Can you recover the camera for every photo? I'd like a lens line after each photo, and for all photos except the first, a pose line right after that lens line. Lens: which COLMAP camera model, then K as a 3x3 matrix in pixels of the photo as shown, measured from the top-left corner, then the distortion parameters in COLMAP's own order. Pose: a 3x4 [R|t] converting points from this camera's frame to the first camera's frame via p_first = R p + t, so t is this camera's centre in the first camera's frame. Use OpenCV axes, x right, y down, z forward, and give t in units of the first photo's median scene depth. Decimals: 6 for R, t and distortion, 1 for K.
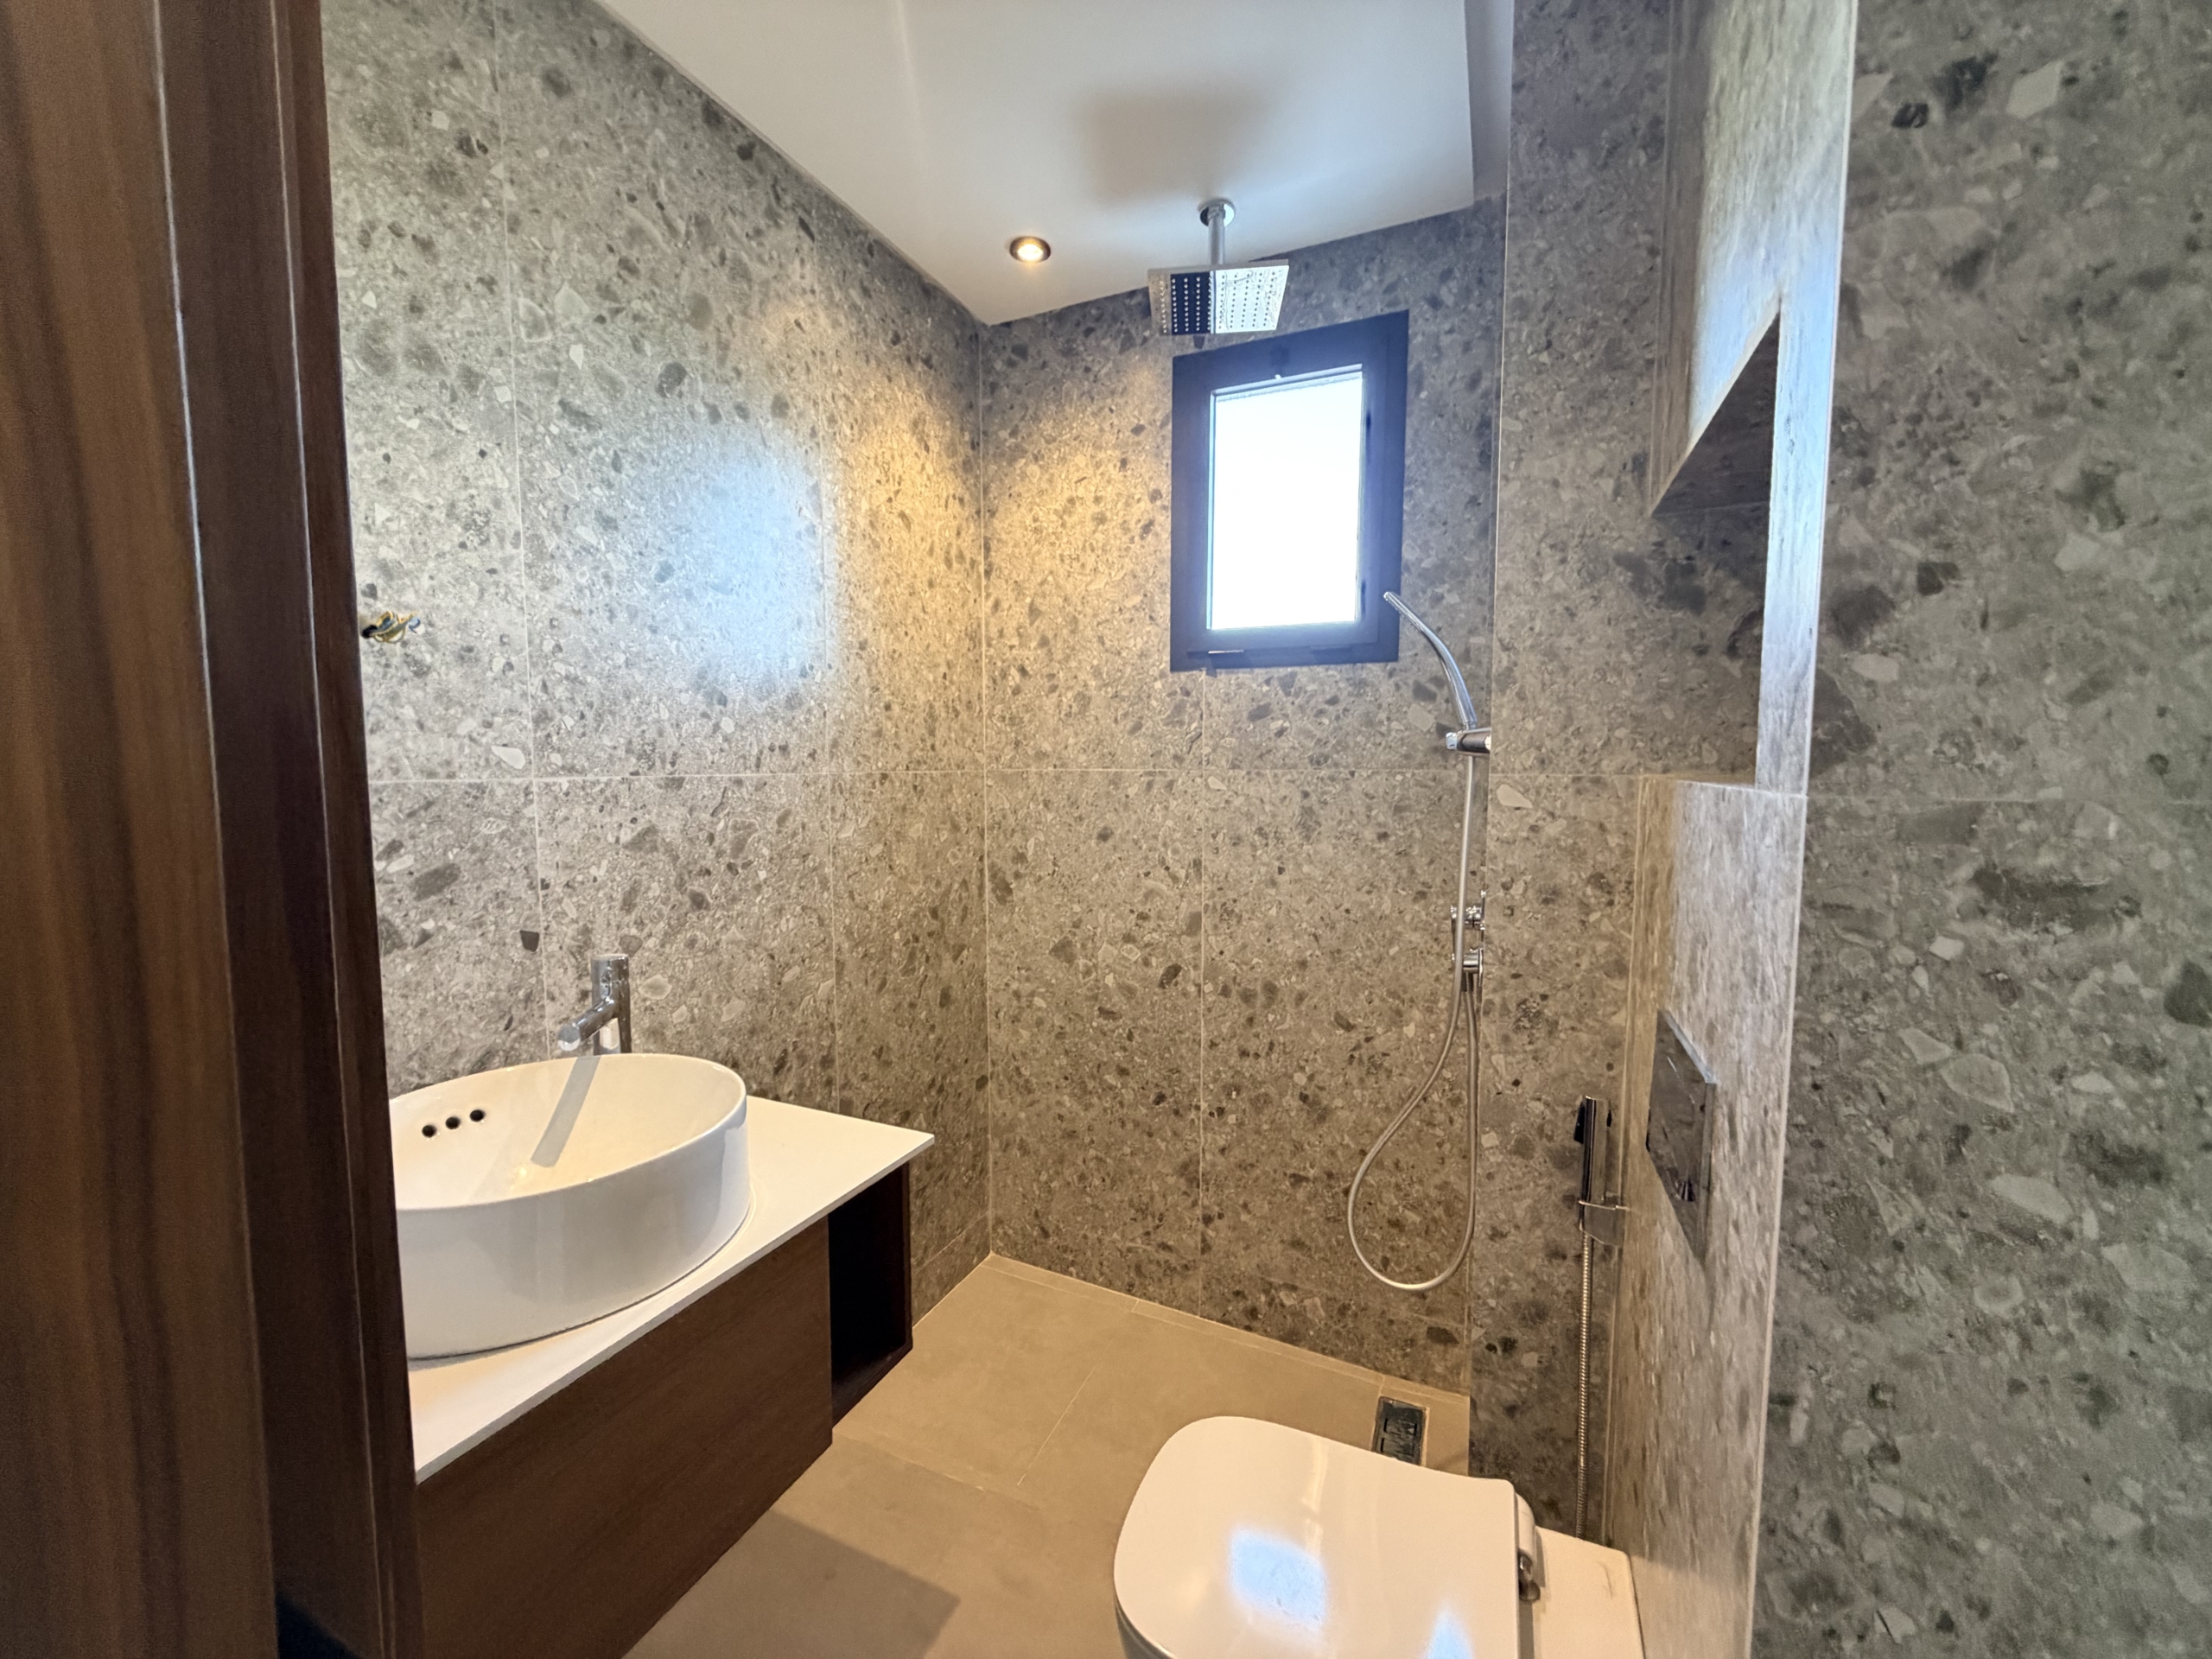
lens RADIAL K [[875.1, 0, 1096.8], [0, 875.1, 836.5], [0, 0, 1]] dist [0.003486, 0.000171]
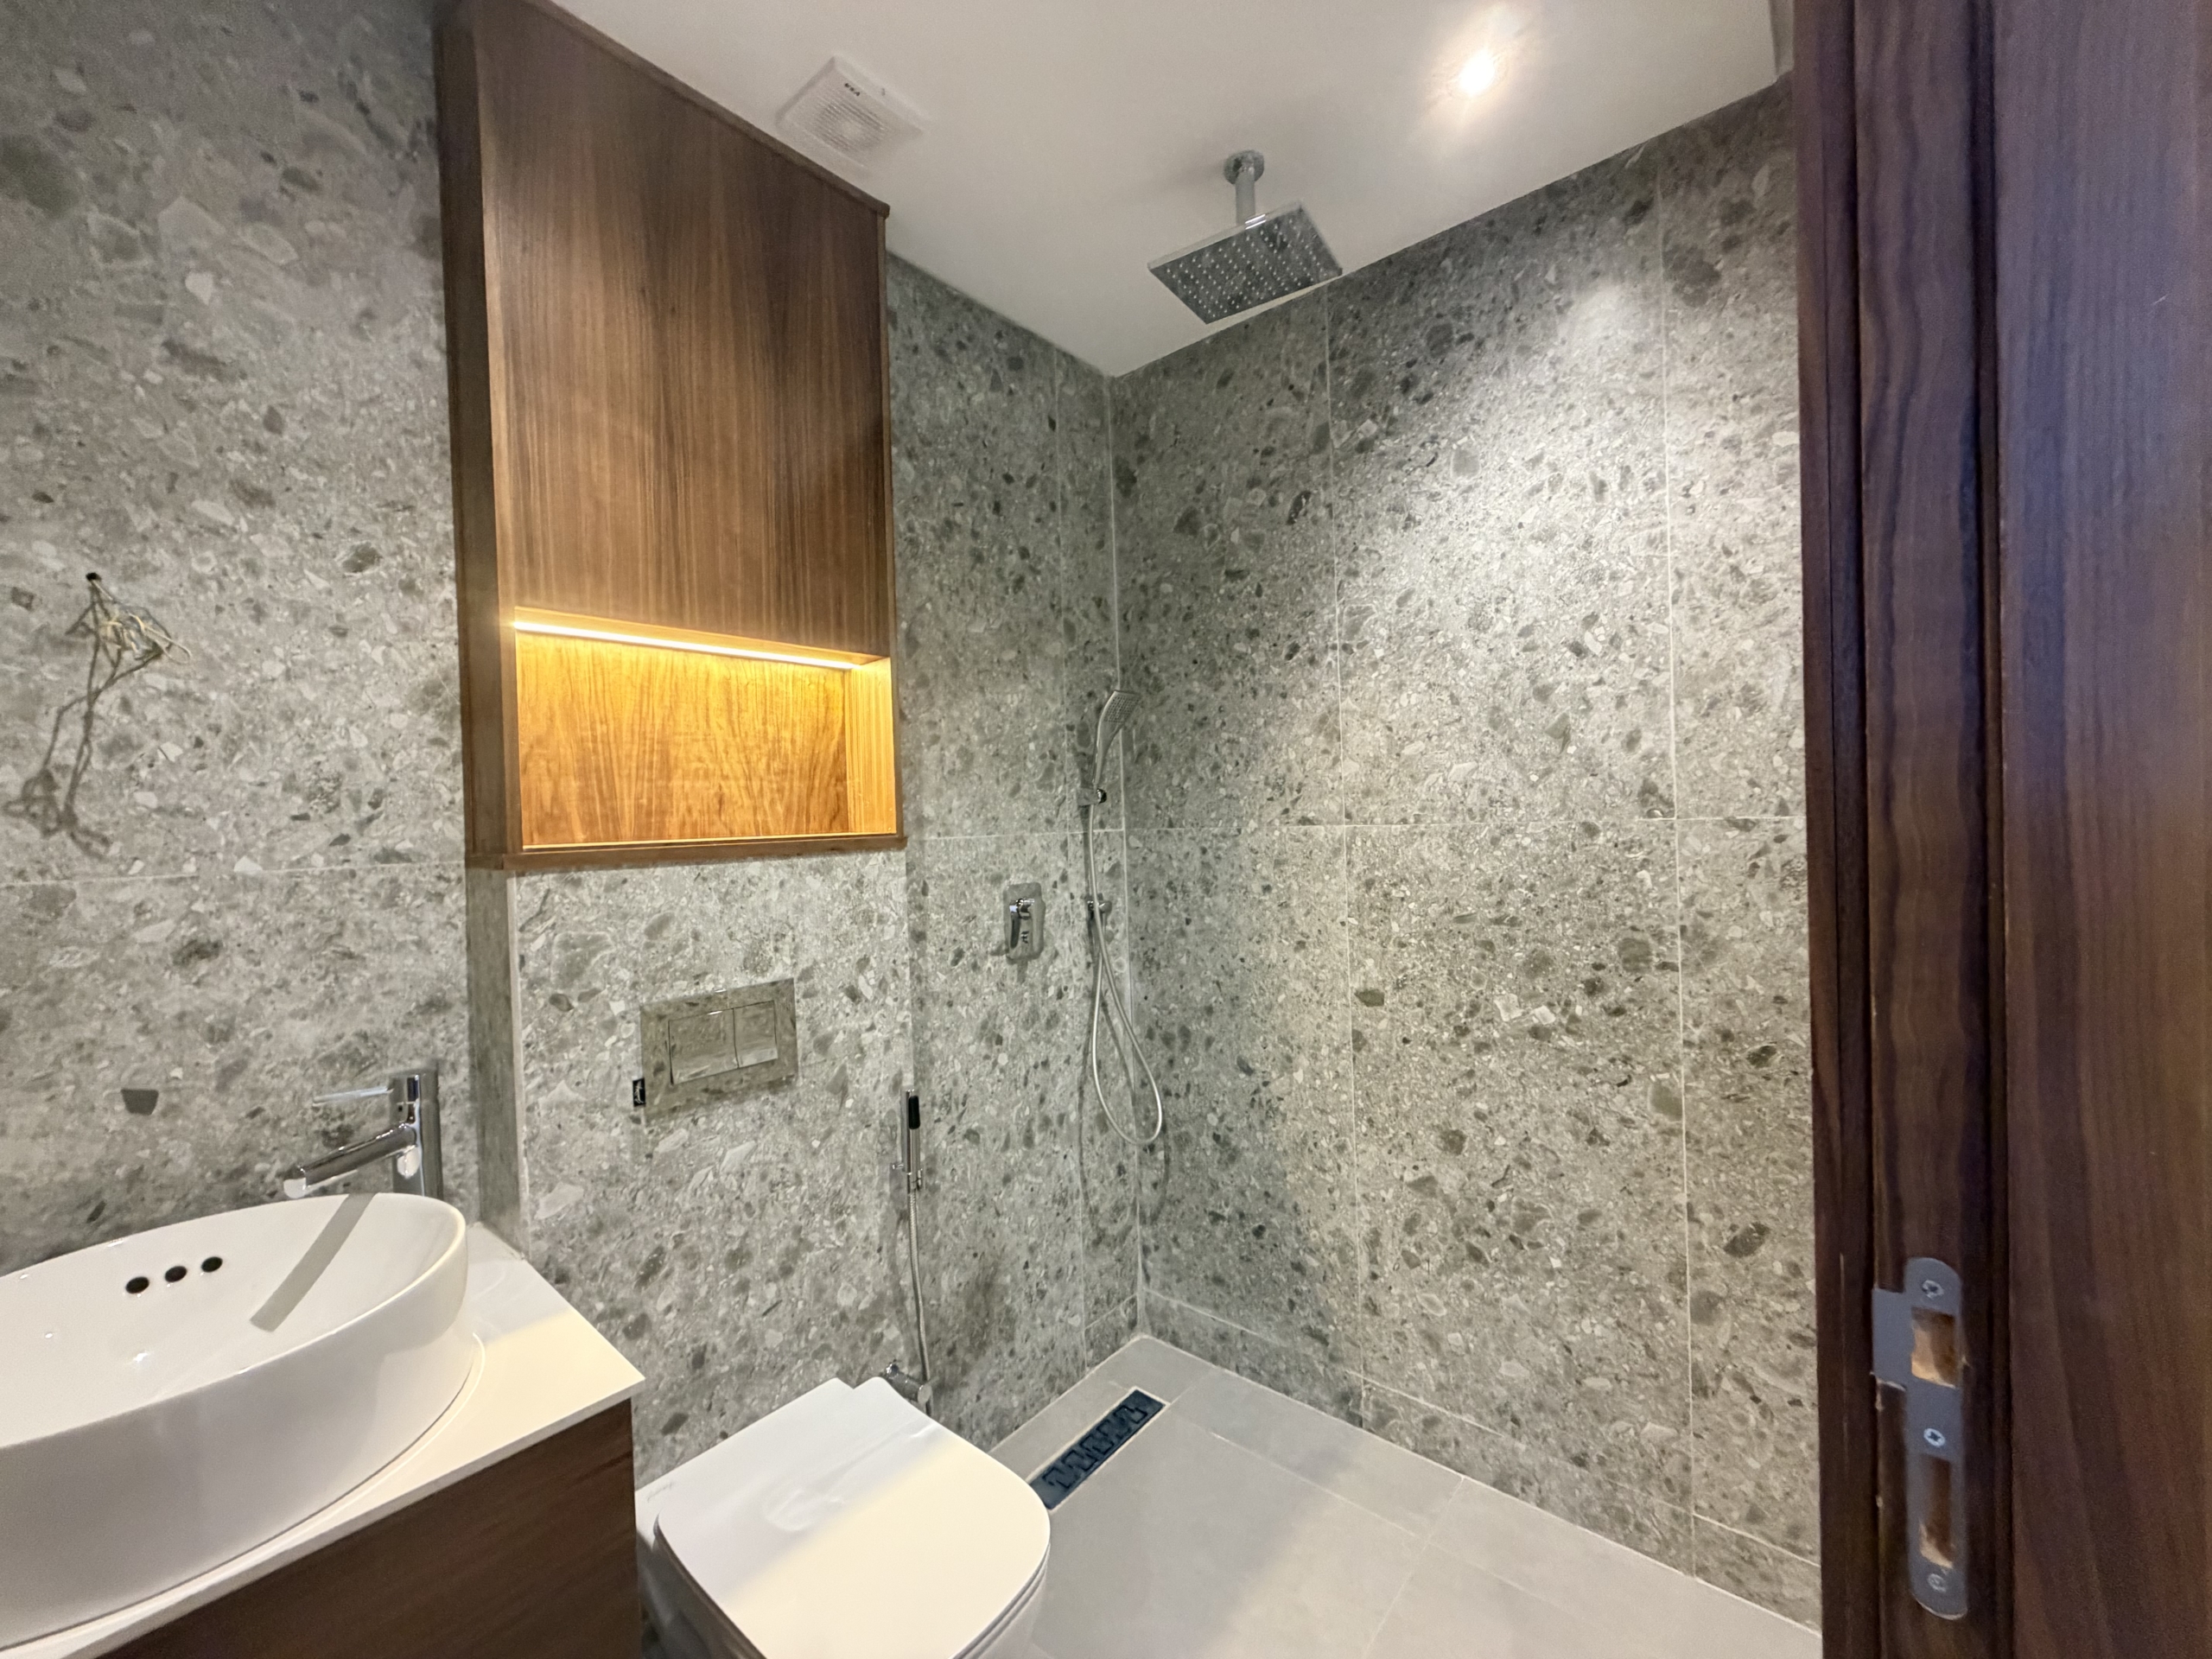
lens RADIAL K [[875.1, 0, 1106.9], [0, 875.1, 833.0], [0, 0, 1]] dist [0.003486, 0.000171]
pose [[0.279460, -0.037934, 0.959408, -0.353803], [0.081189, 0.996574, 0.015754, 1.271894], [-0.956719, 0.073491, 0.281582, -1.500391]]
